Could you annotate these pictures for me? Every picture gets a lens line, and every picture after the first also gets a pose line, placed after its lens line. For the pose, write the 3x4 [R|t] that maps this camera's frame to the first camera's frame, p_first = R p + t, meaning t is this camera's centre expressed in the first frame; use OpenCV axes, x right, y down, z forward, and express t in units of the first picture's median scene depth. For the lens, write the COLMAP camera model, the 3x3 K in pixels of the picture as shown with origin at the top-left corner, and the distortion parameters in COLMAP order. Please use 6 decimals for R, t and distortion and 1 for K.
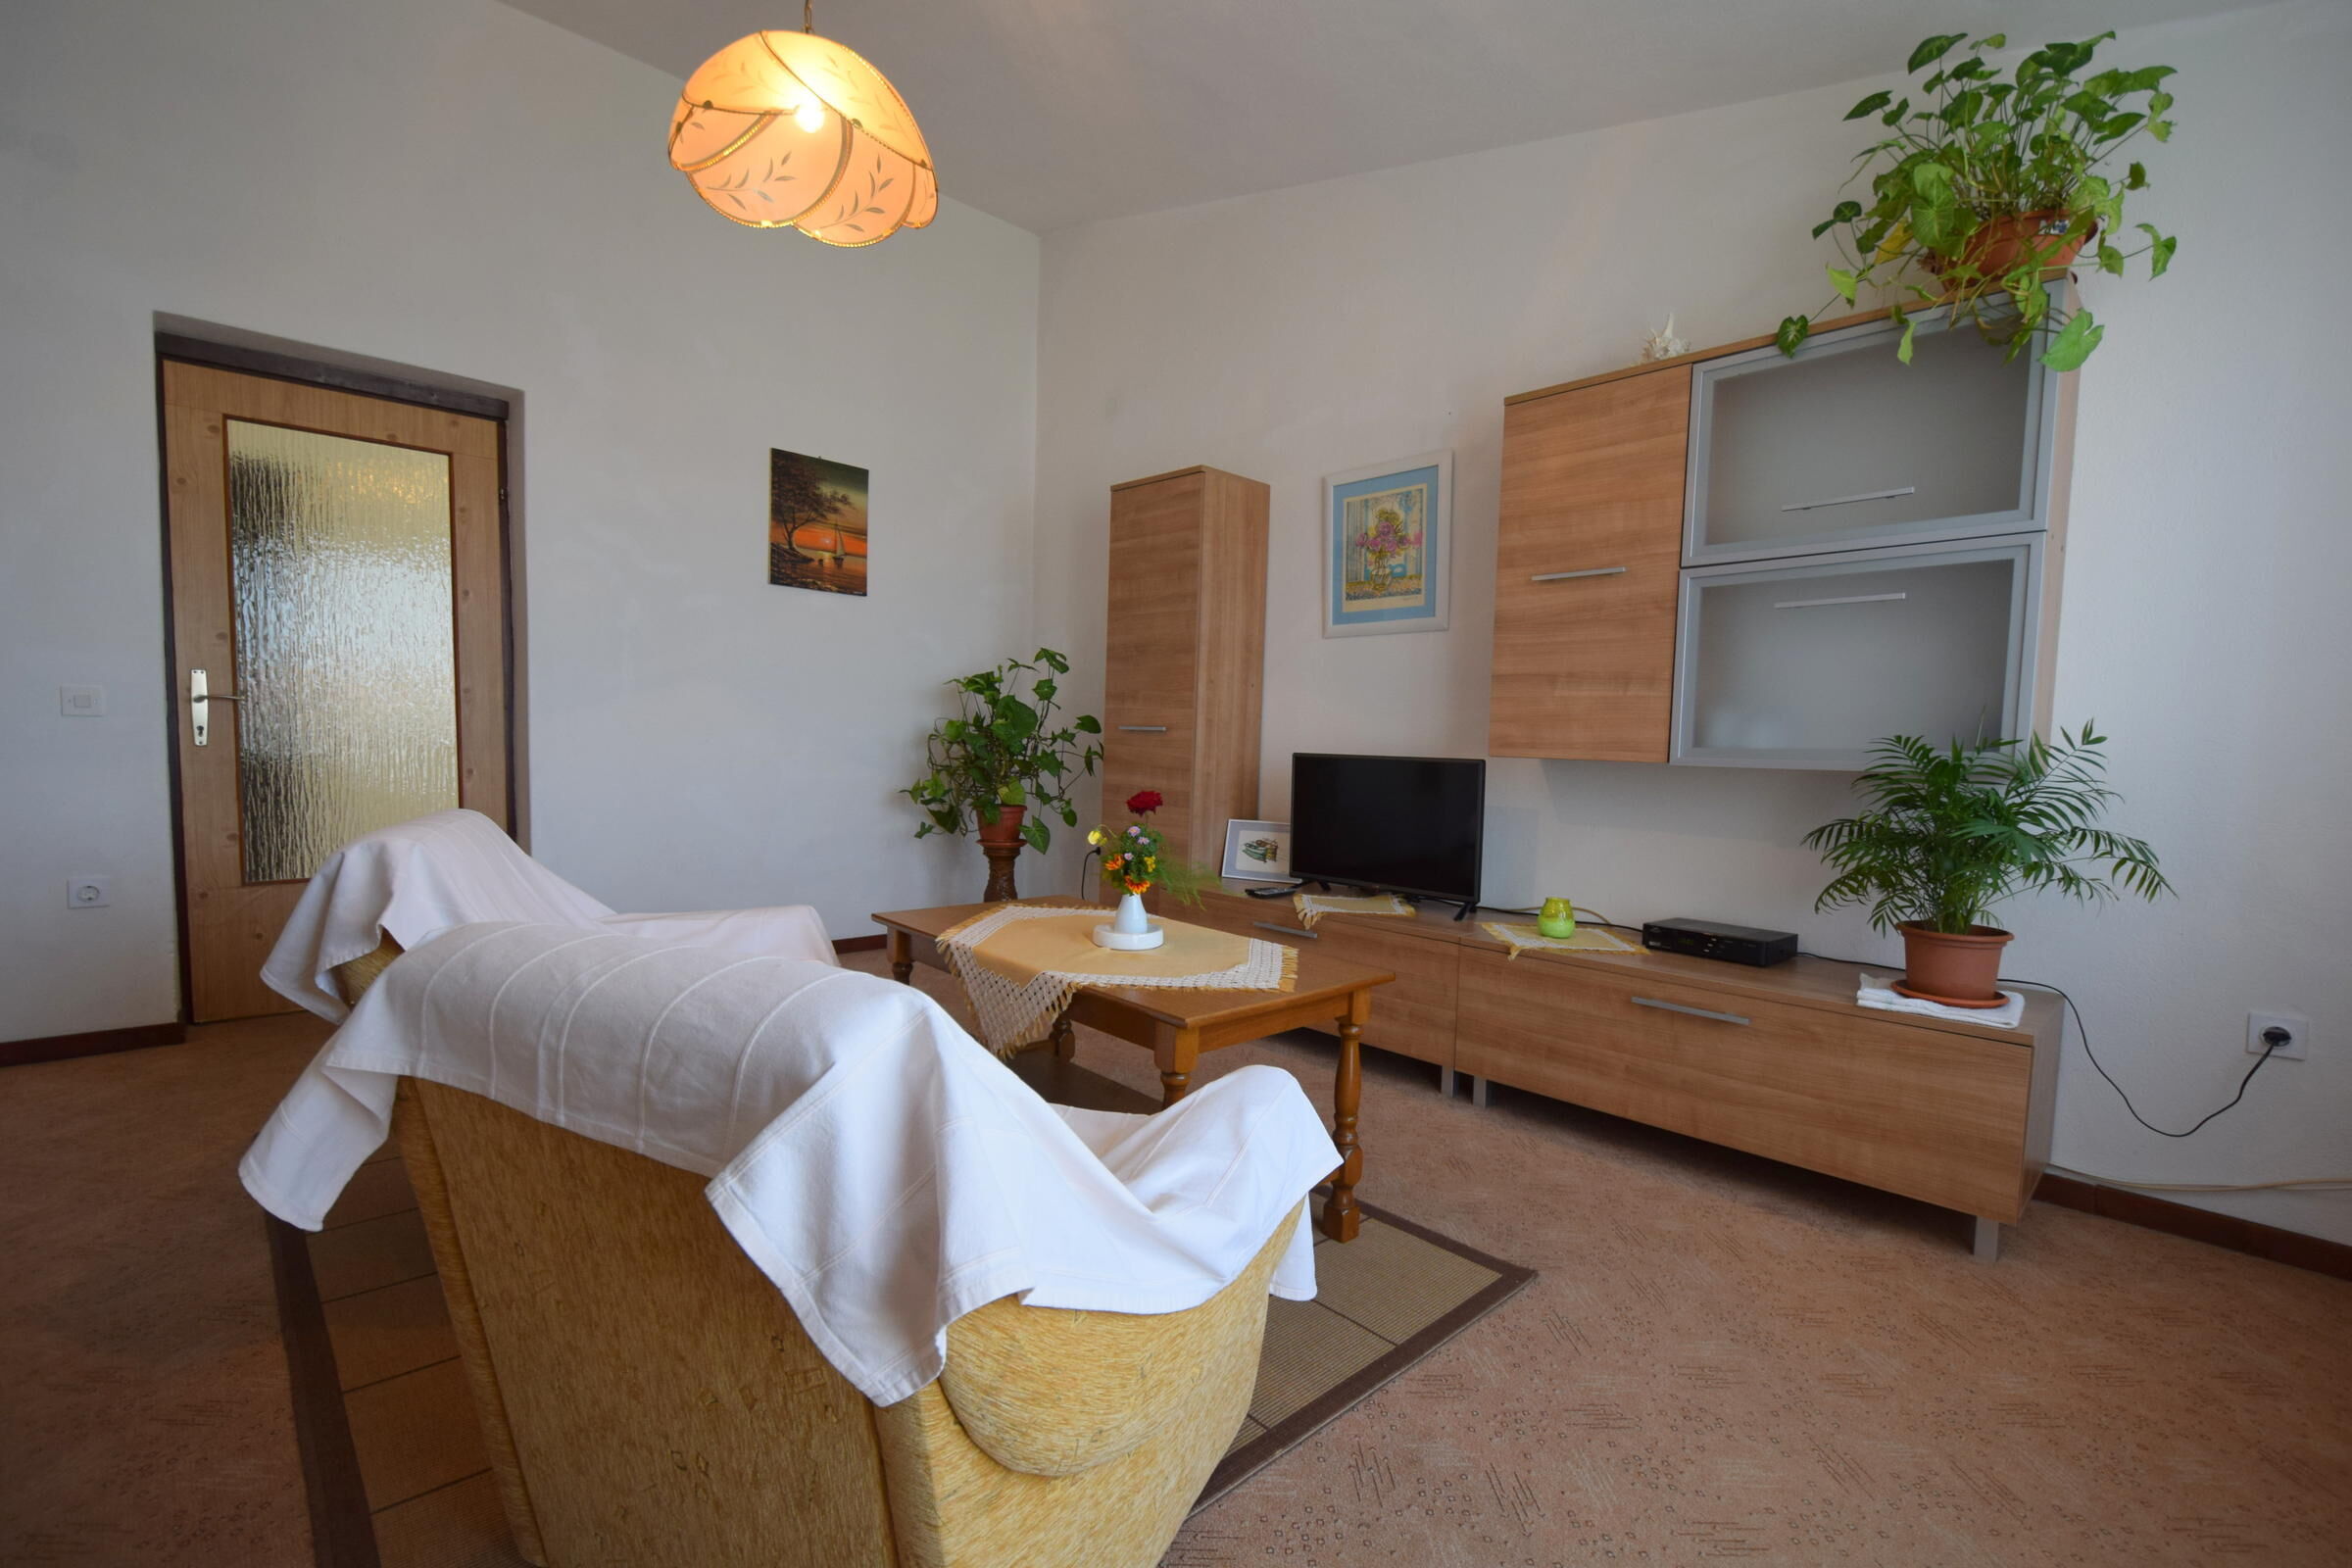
lens RADIAL K [[1023.2, 0, 1186.2], [0, 1023.2, 809.1], [0, 0, 1]] dist [0.005217, -0.003816]
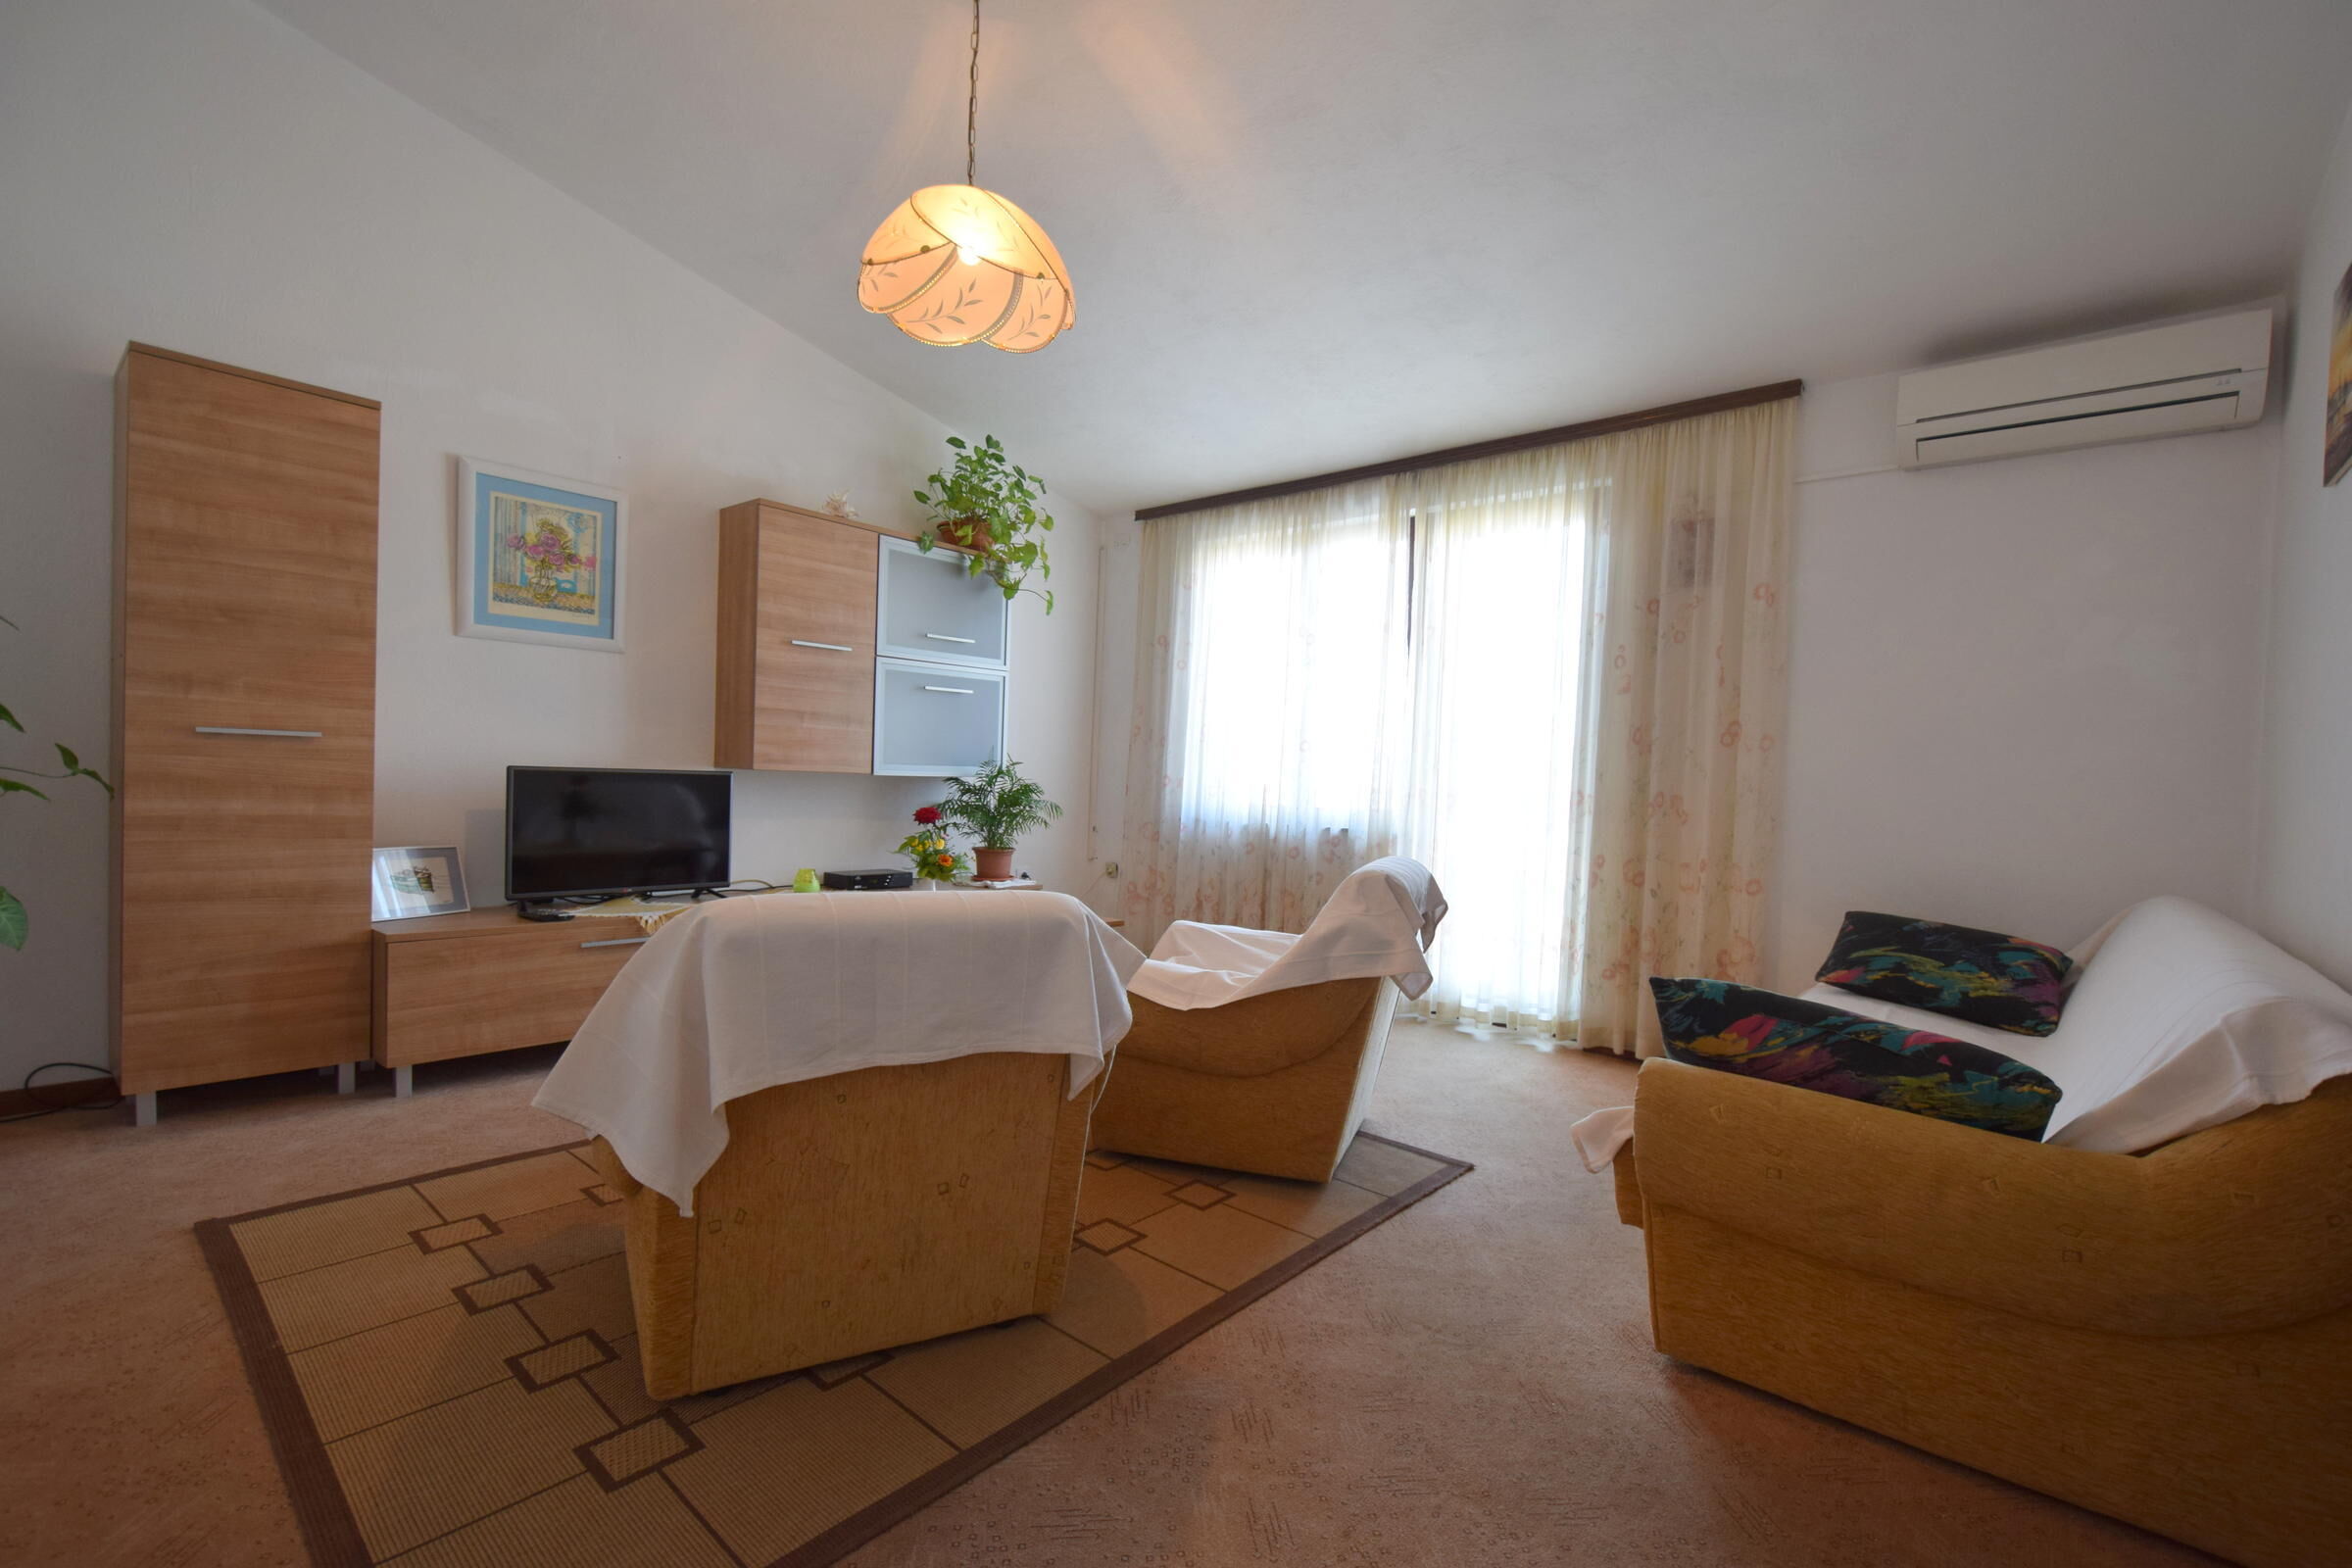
lens RADIAL K [[1023.2, 0, 1190.4], [0, 1023.2, 803.6], [0, 0, 1]] dist [0.005217, -0.003816]
pose [[-0.103964, -0.057418, 0.992922, -0.893570], [0.029531, 0.997714, 0.060787, -0.060463], [-0.994142, 0.035642, -0.102031, 0.496313]]
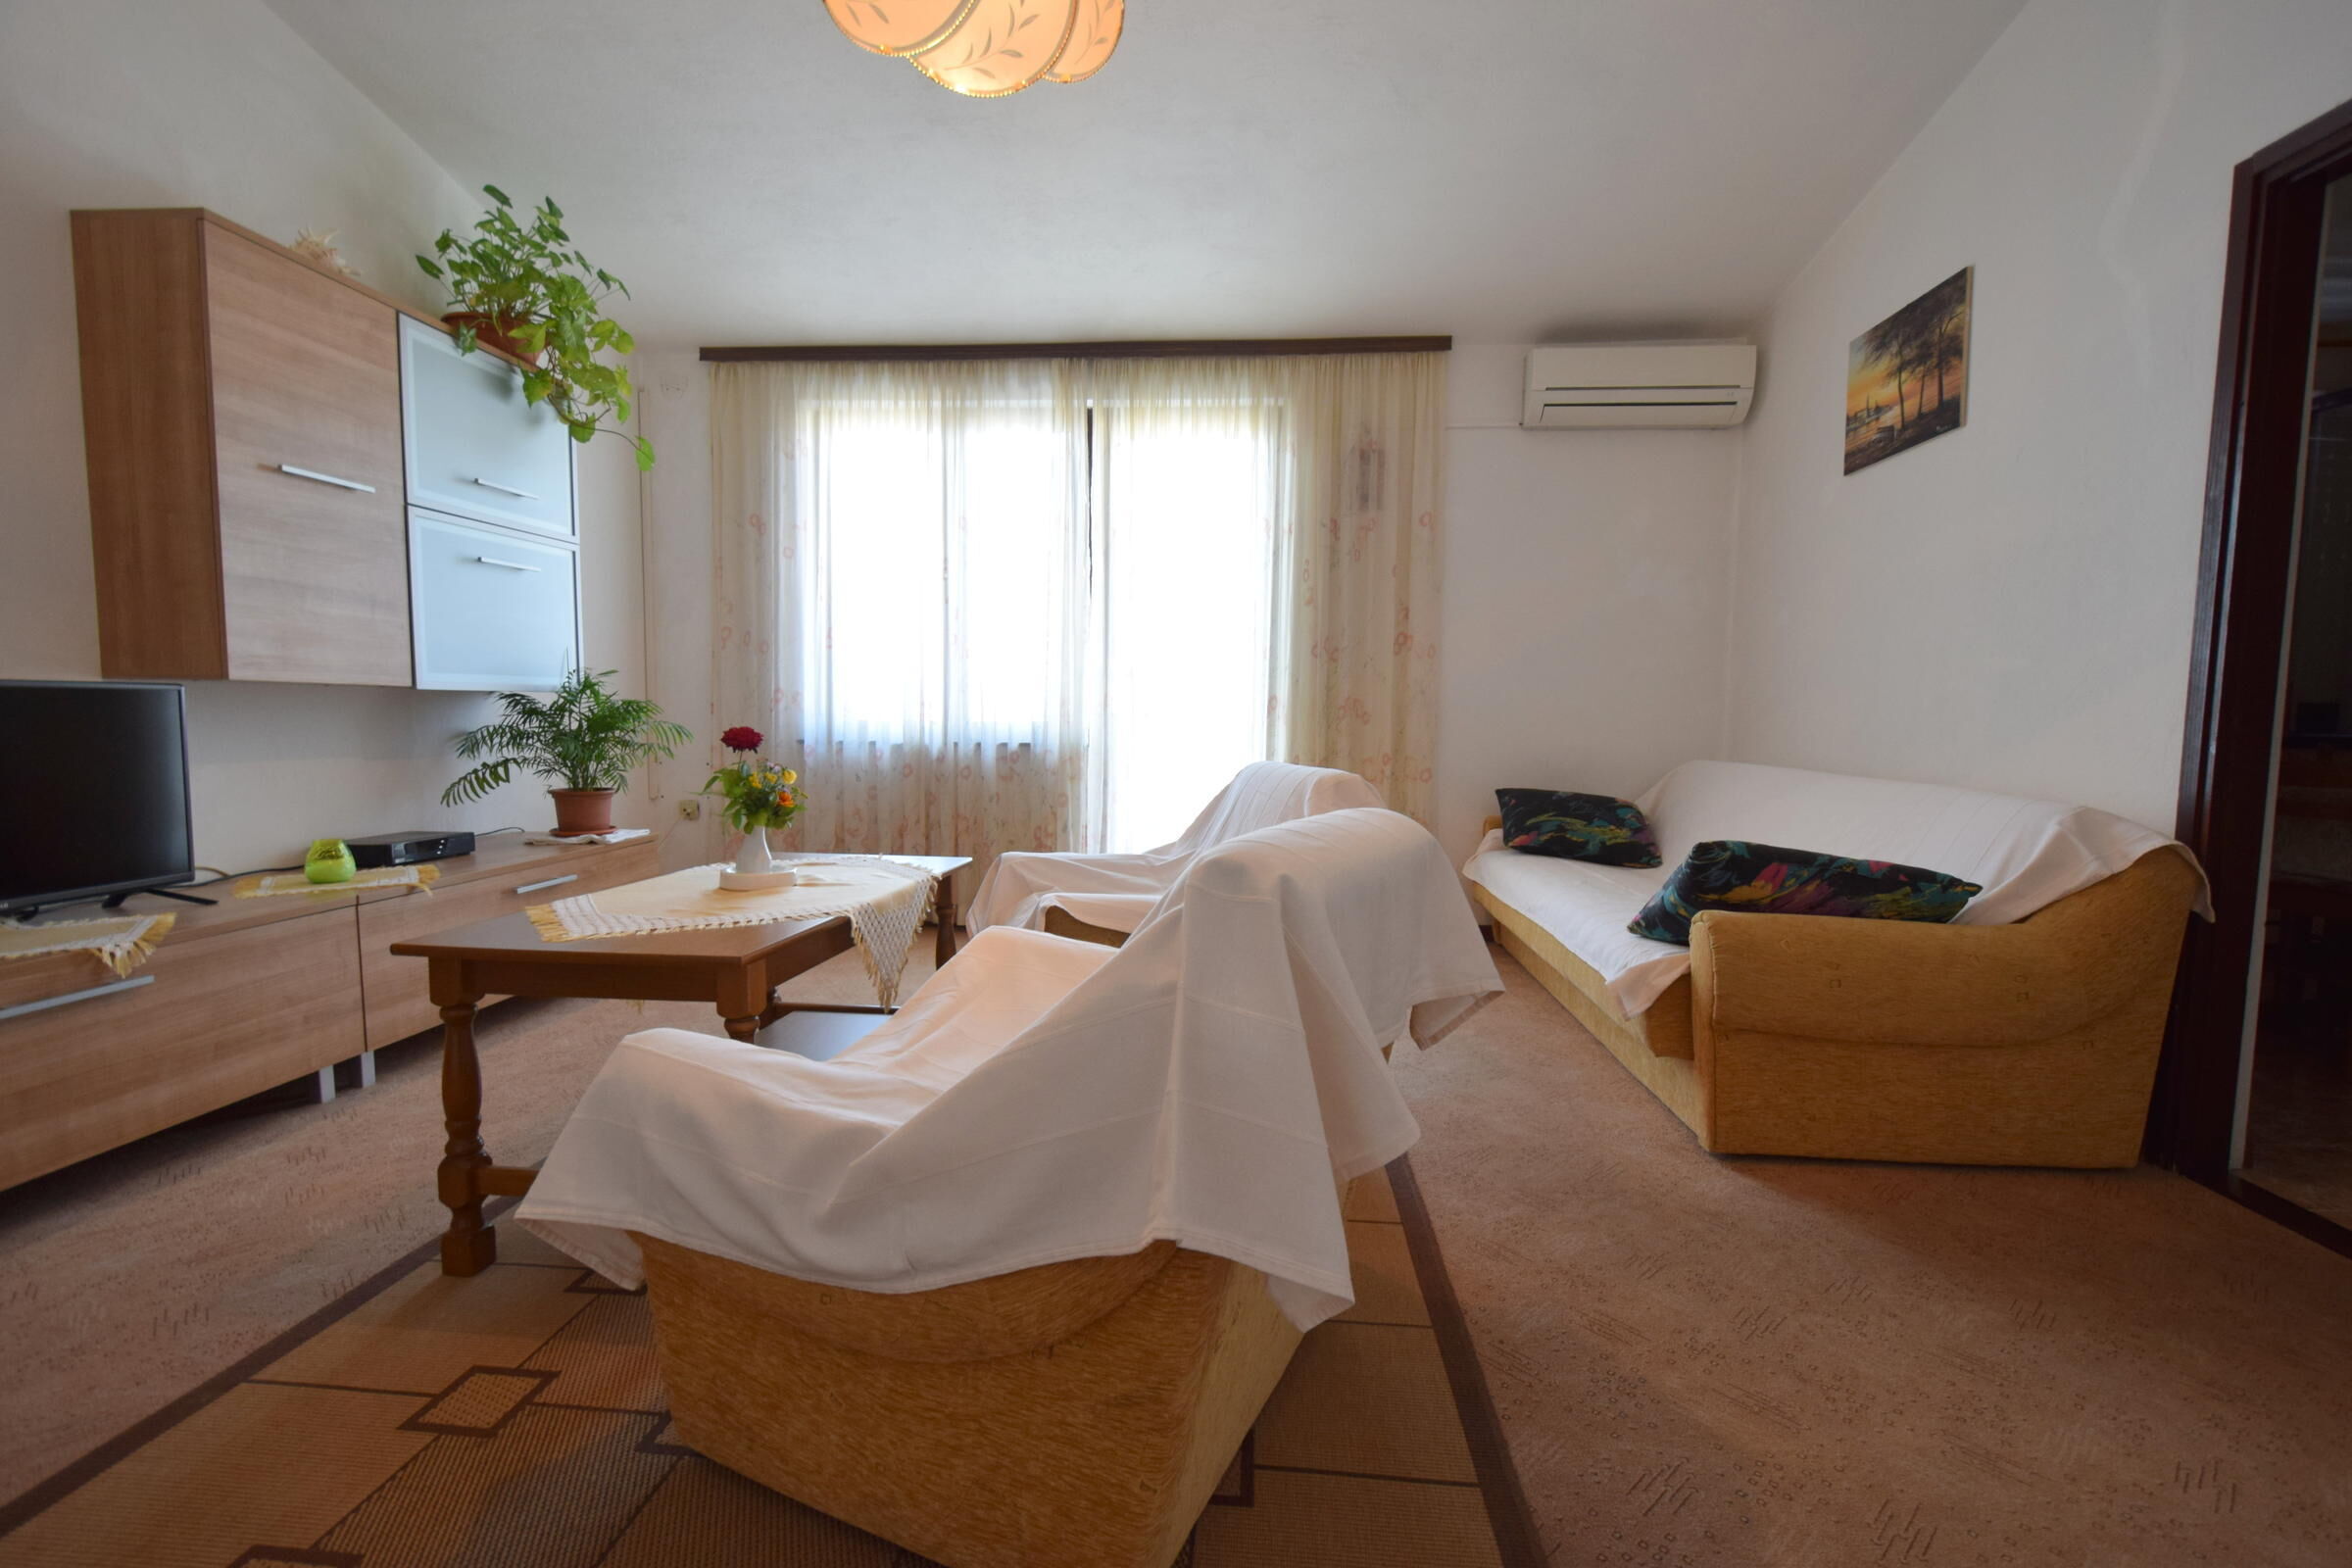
lens RADIAL K [[1023.2, 0, 1183.0], [0, 1023.2, 797.9], [0, 0, 1]] dist [0.005217, -0.003816]
pose [[-0.666829, -0.098258, 0.738705, -0.645425], [0.018450, 0.988789, 0.148178, -0.054966], [-0.744983, 0.112438, -0.657540, 0.835362]]
